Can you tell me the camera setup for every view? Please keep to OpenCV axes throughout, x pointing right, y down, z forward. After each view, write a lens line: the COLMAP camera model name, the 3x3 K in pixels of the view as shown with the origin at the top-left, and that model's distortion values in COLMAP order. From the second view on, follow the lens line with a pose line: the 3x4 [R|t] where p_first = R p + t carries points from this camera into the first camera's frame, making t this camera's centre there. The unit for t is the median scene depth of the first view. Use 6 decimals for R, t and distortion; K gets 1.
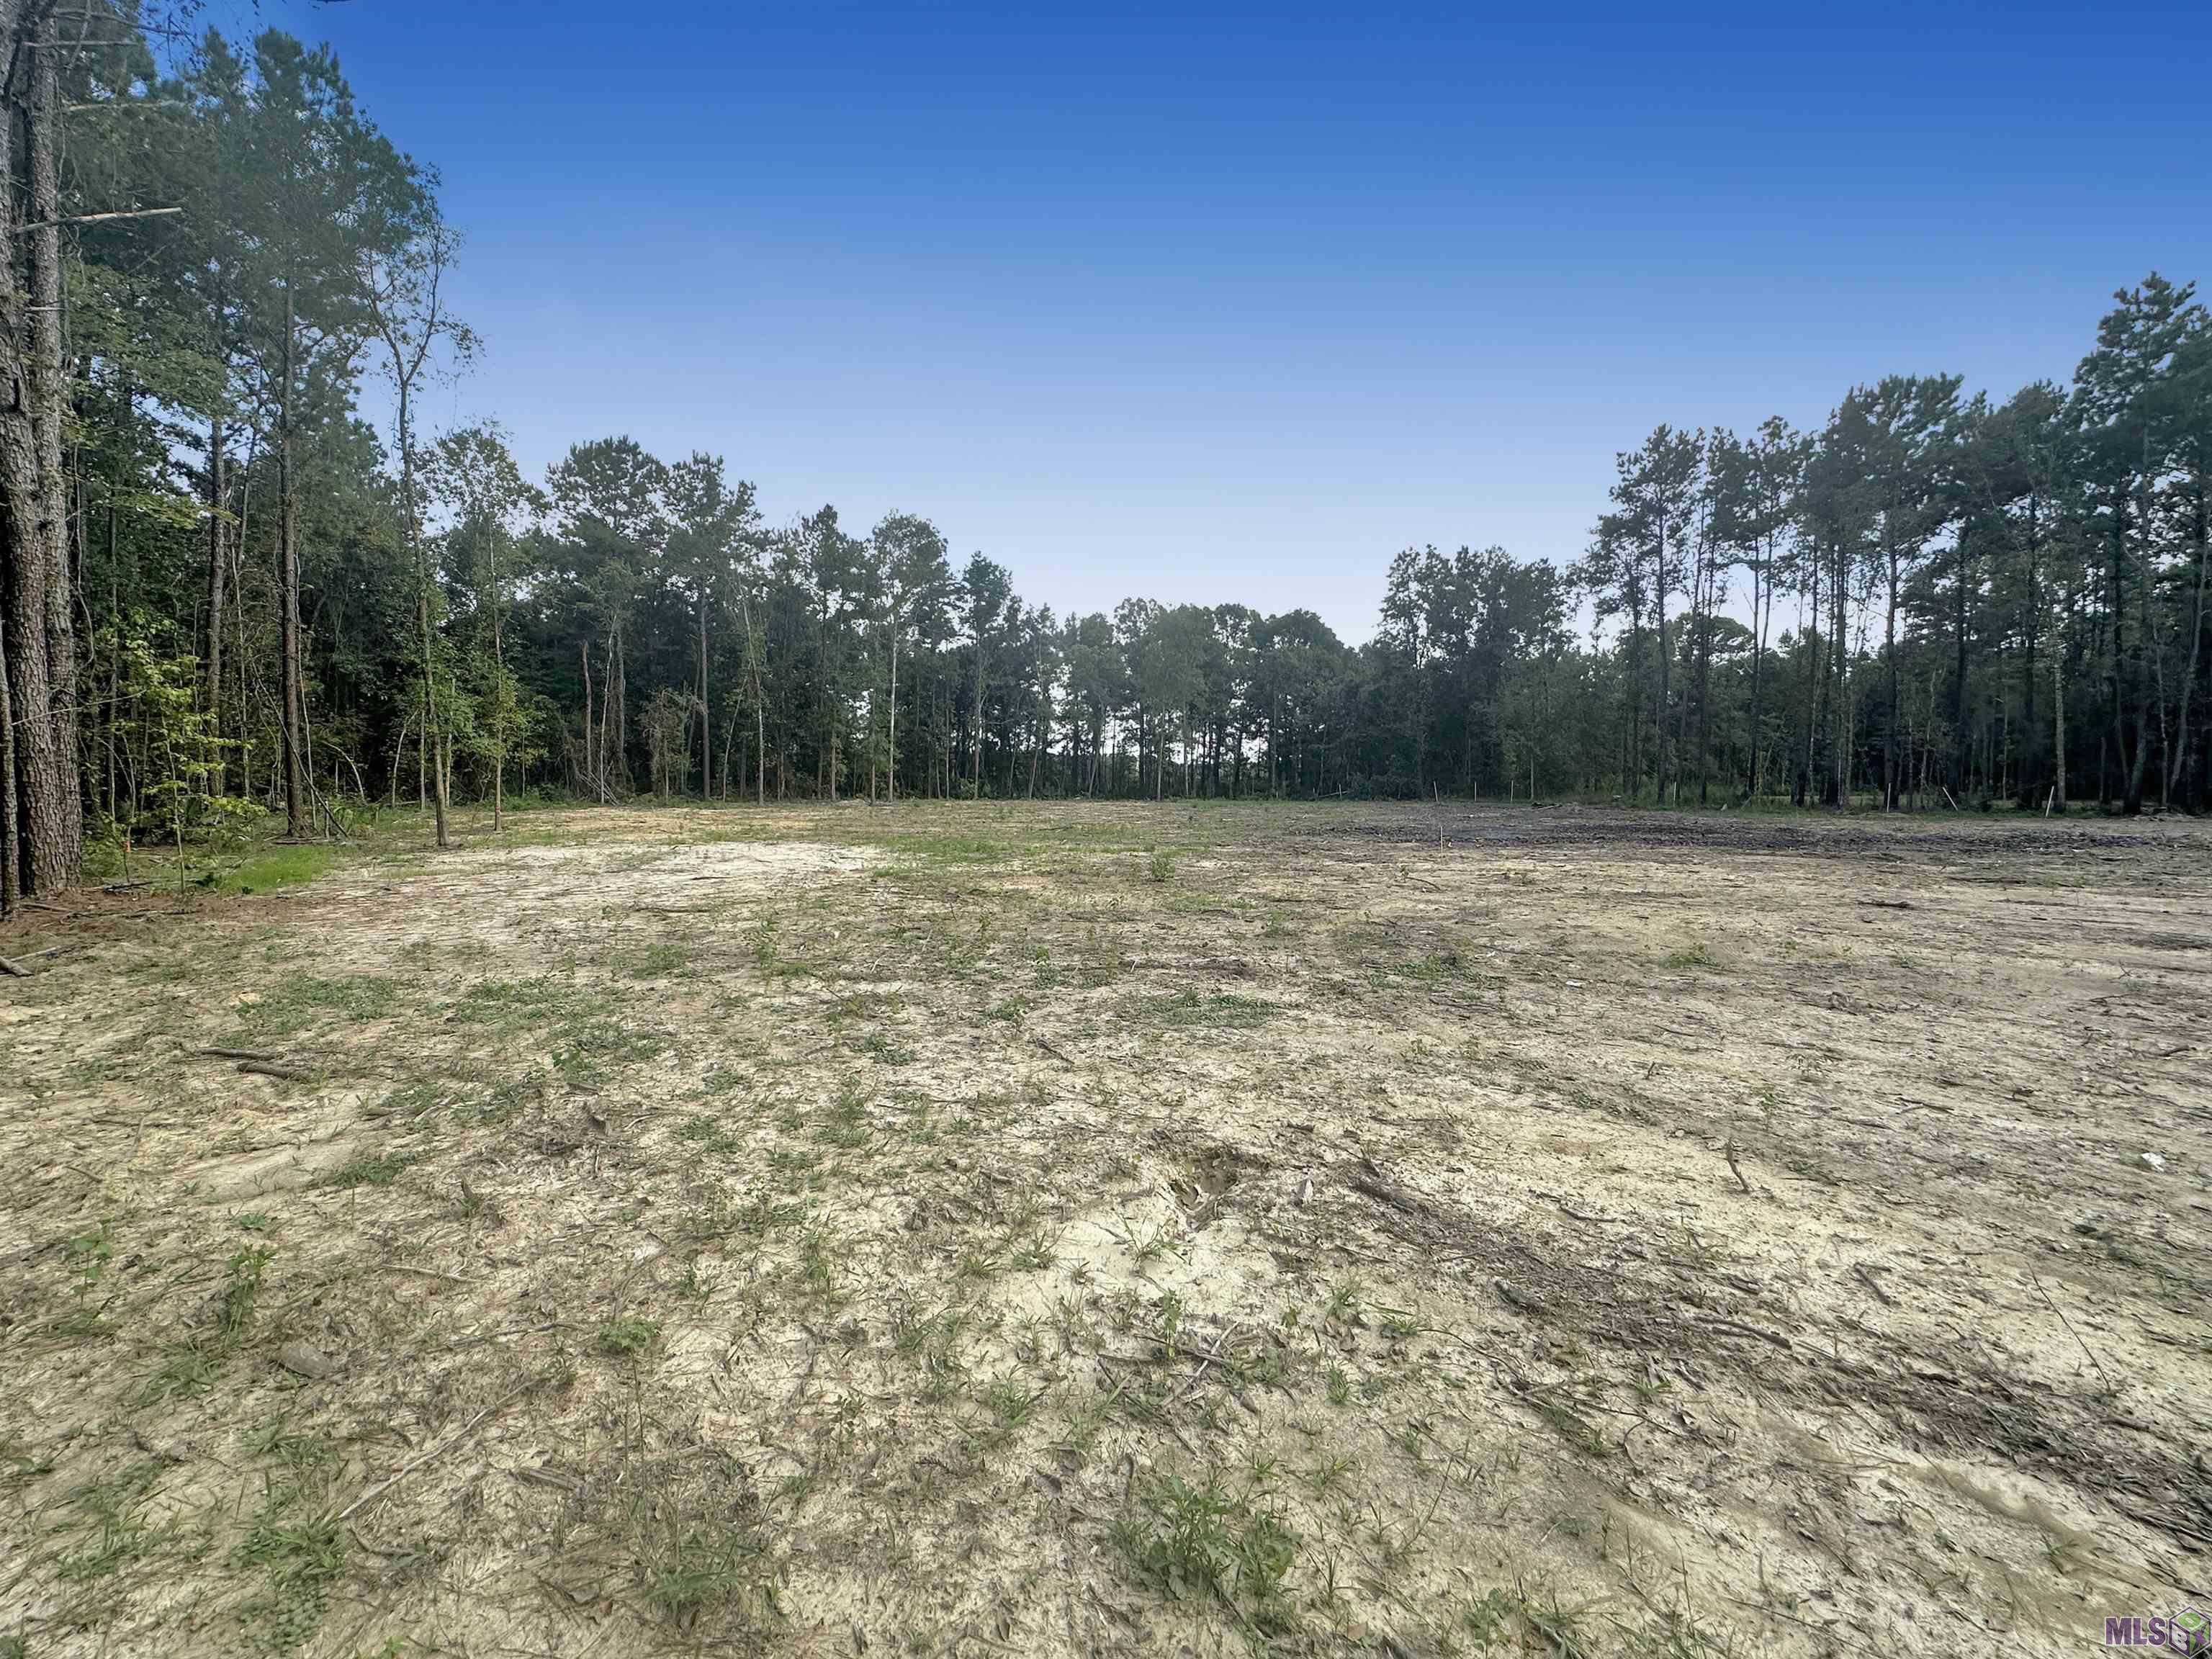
lens RADIAL K [[906.0, 0, 1112.6], [0, 906.0, 825.7], [0, 0, 1]] dist [0.000967, 0.000490]
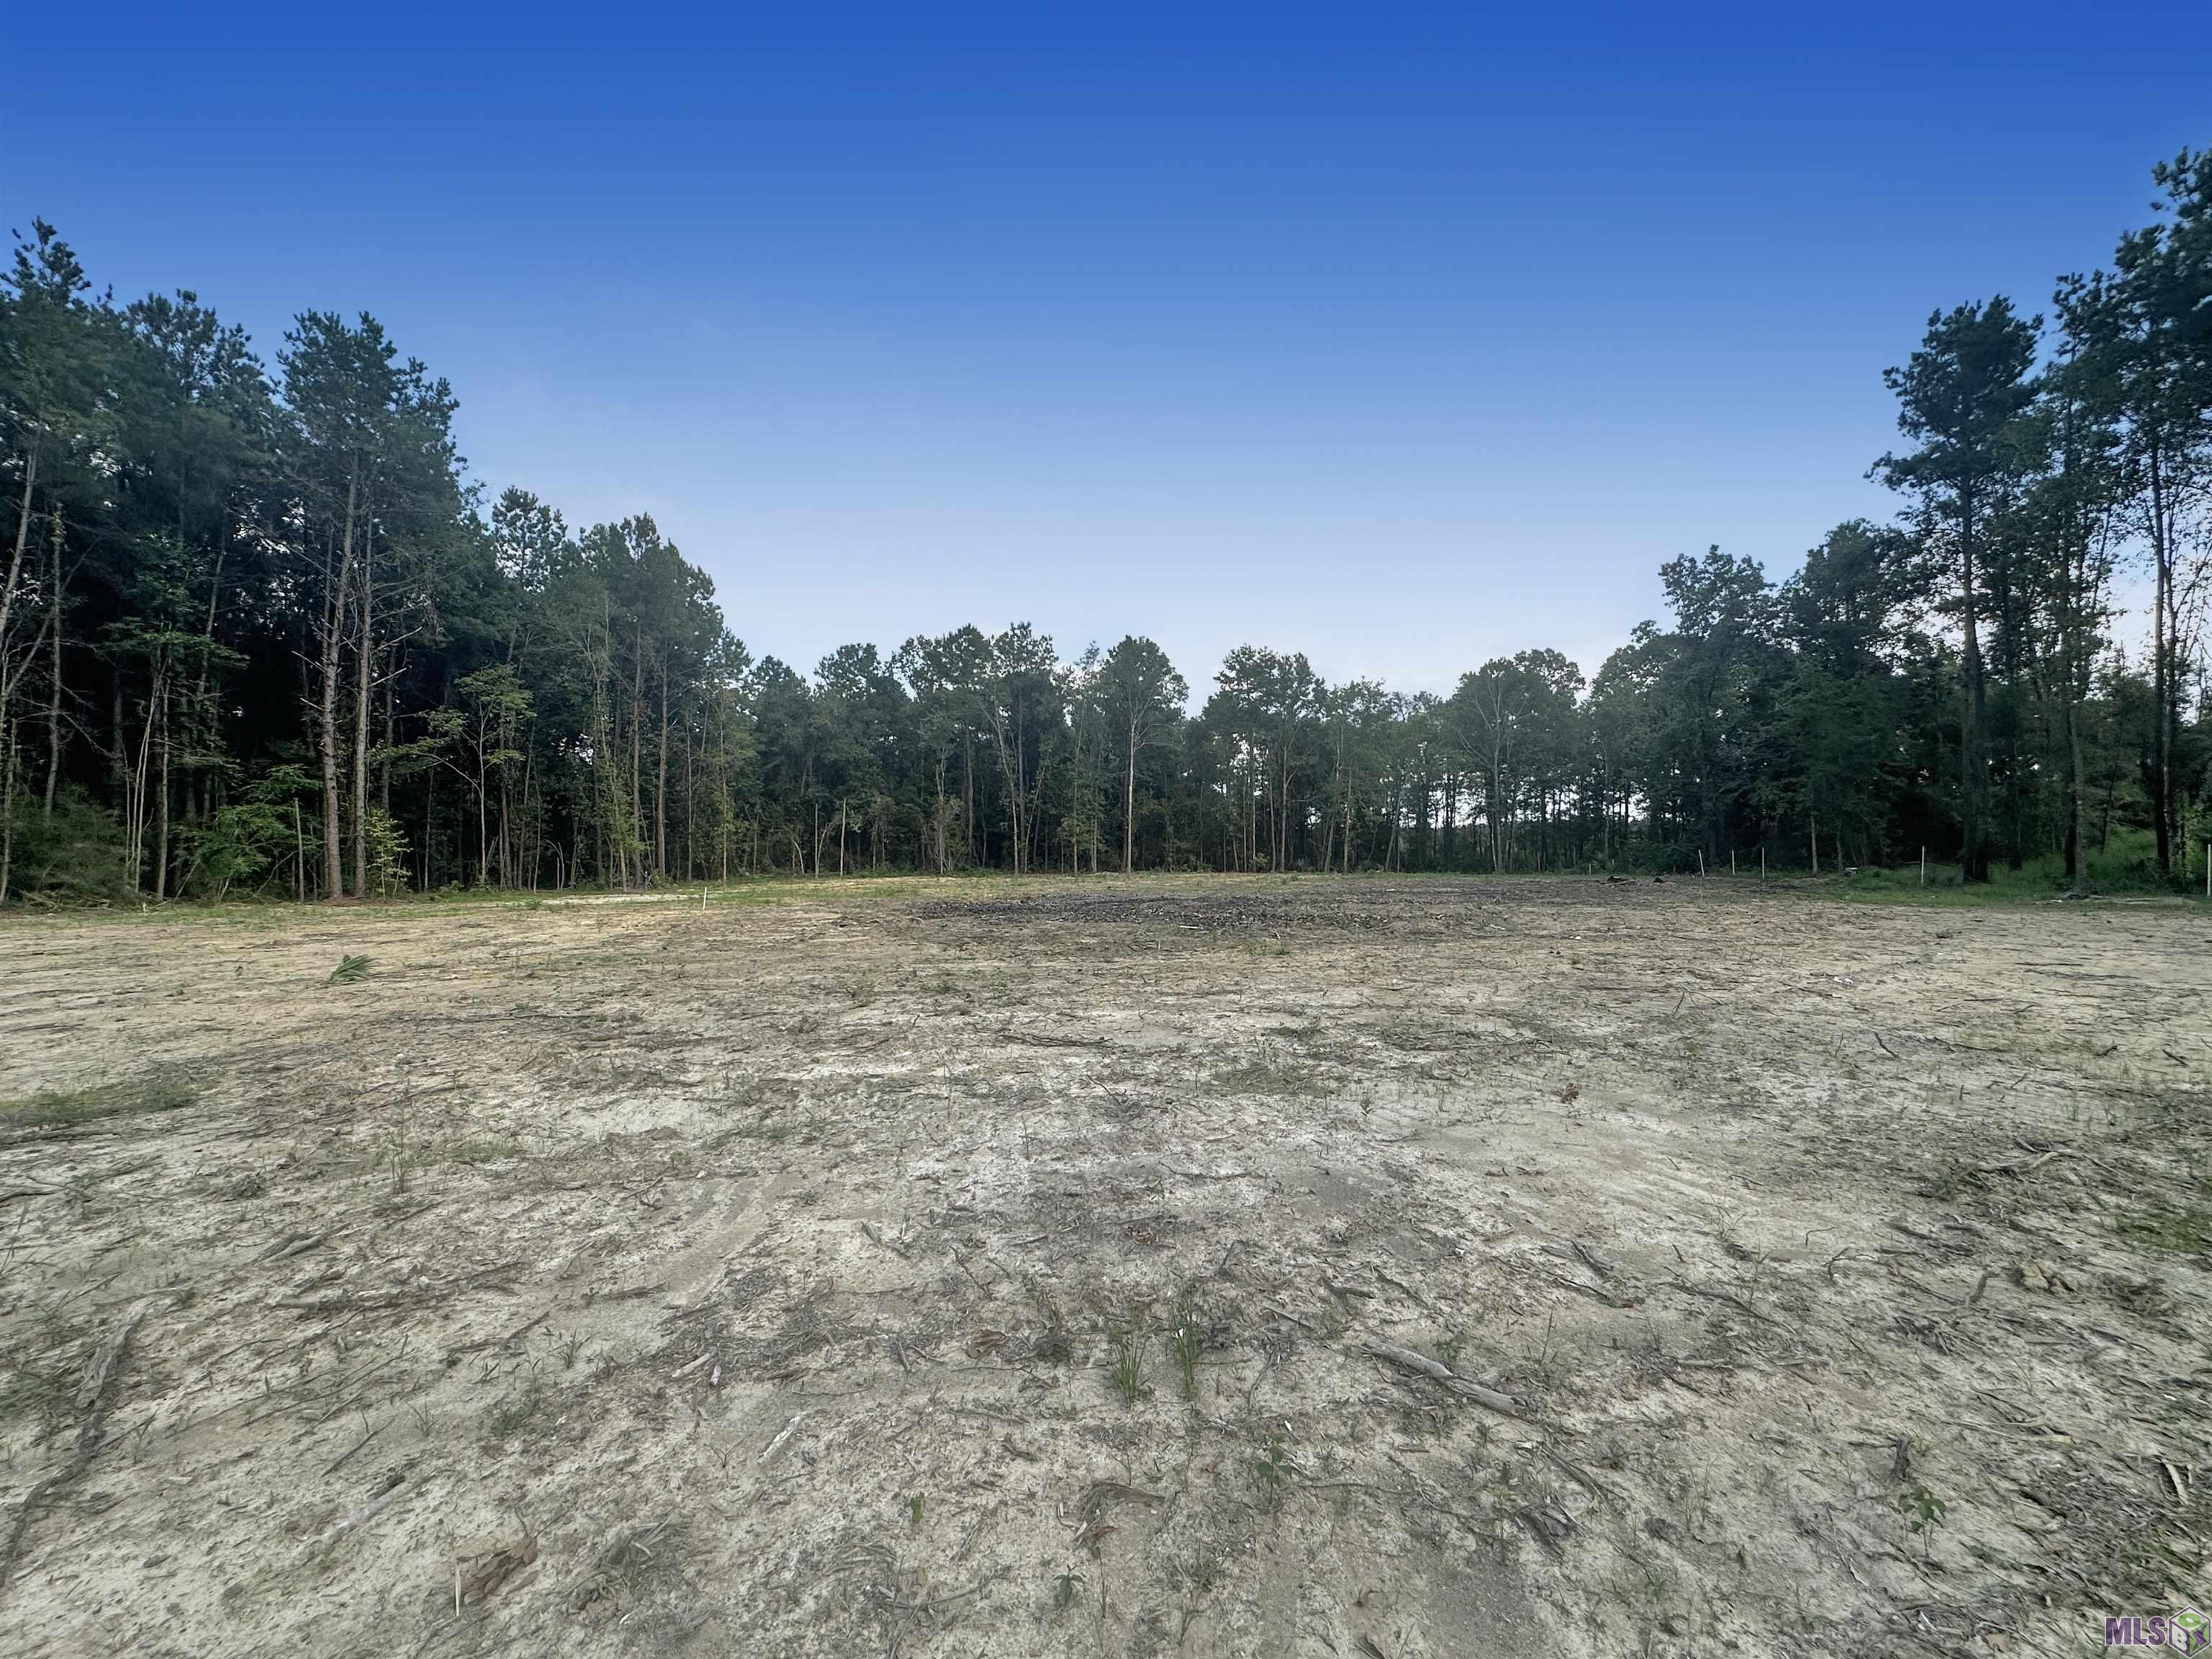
lens RADIAL K [[896.3, 0, 1123.3], [0, 896.3, 861.1], [0, 0, 1]] dist [-0.000839, 0.000074]
pose [[0.726424, -0.005565, -0.687224, 3.339812], [-0.018353, 0.999453, -0.027494, -0.059109], [0.687001, 0.032585, 0.725925, 0.689781]]
